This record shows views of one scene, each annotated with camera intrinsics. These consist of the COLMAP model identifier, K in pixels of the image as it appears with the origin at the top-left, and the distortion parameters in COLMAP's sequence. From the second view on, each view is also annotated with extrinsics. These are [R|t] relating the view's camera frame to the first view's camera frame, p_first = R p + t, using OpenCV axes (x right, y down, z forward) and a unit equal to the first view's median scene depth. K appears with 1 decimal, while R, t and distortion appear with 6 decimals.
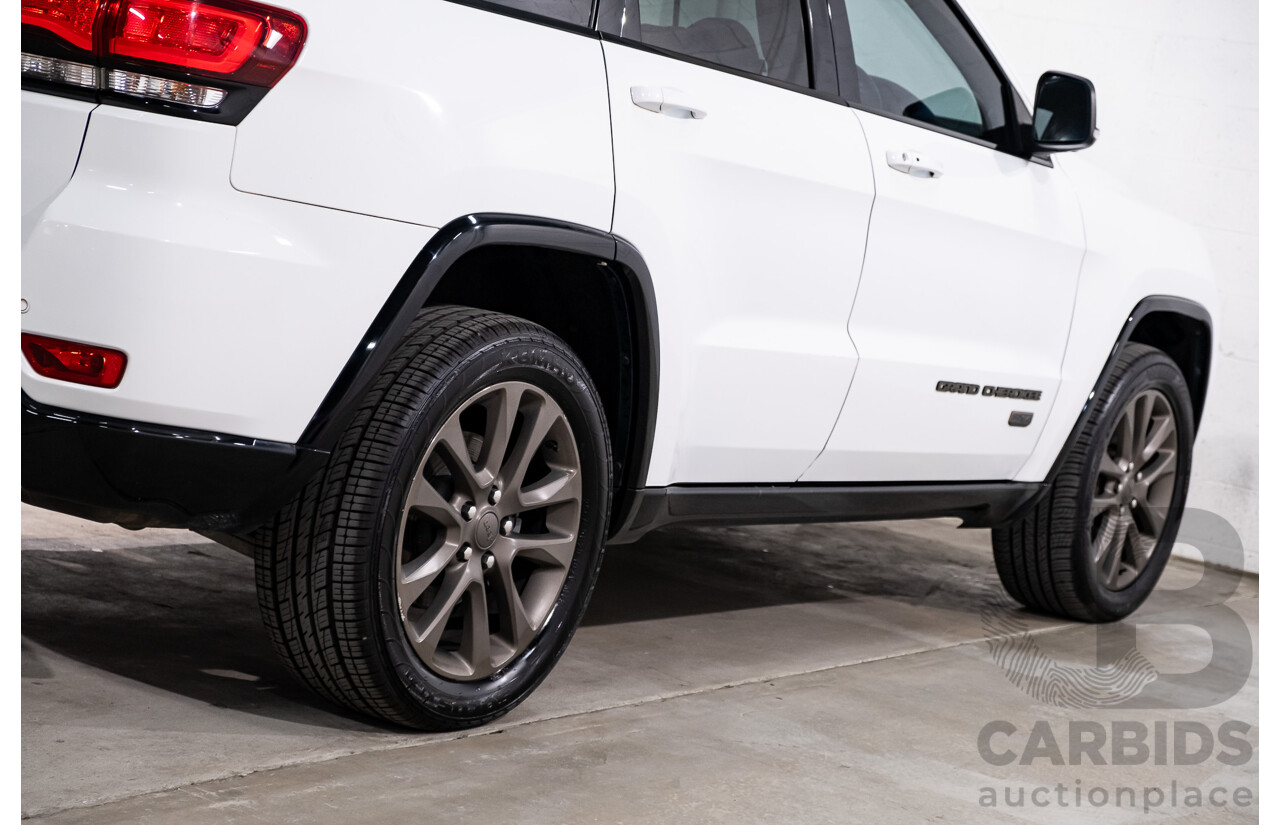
lens RADIAL K [[2958.6, 0, 640.0], [0, 2958.6, 412.5], [0, 0, 1]] dist [0.141802, -0.494245]
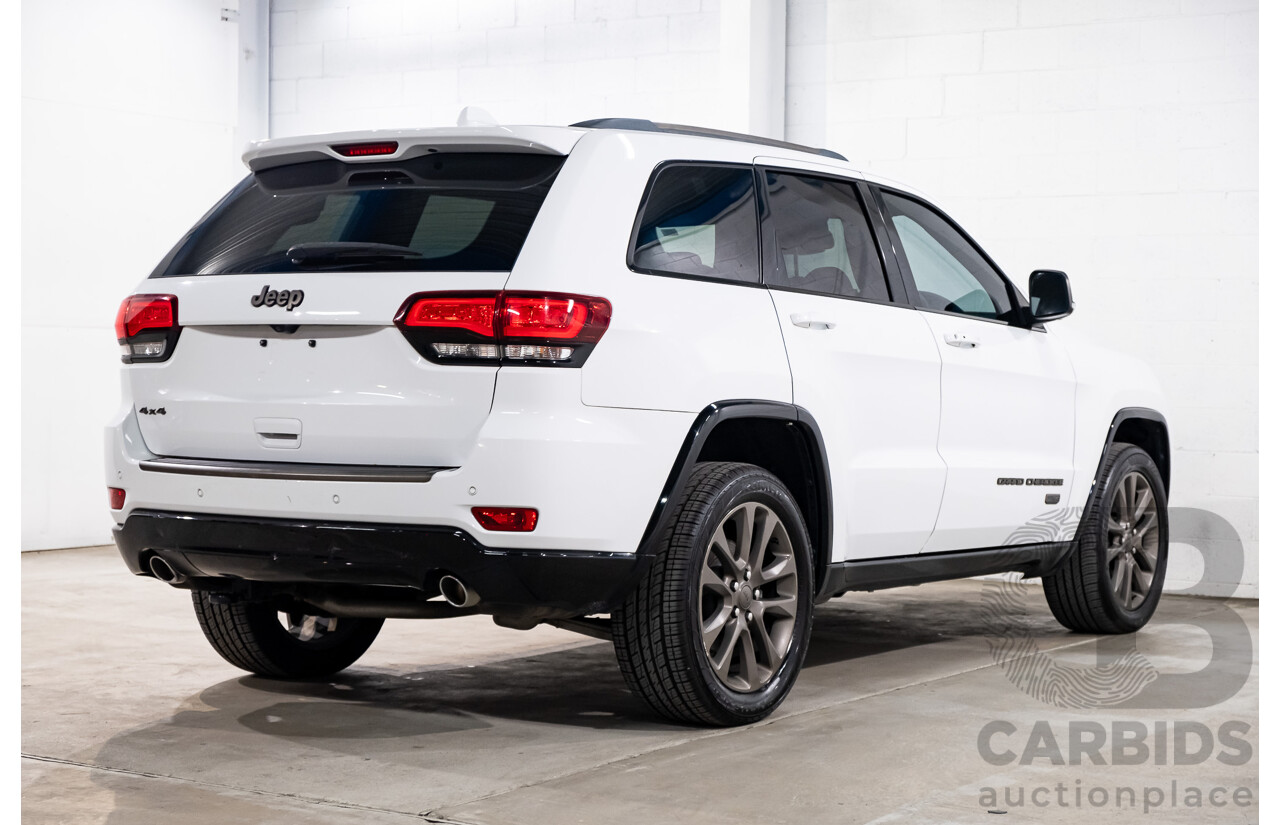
lens RADIAL K [[2603.2, 0, 603.9], [0, 2603.2, 411.2], [0, 0, 1]] dist [0.322909, -2.638447]
pose [[0.989332, -0.145612, -0.004362, -0.103512], [0.144650, 0.985465, -0.089081, 0.053502], [0.017270, 0.087500, 0.996015, -0.409761]]
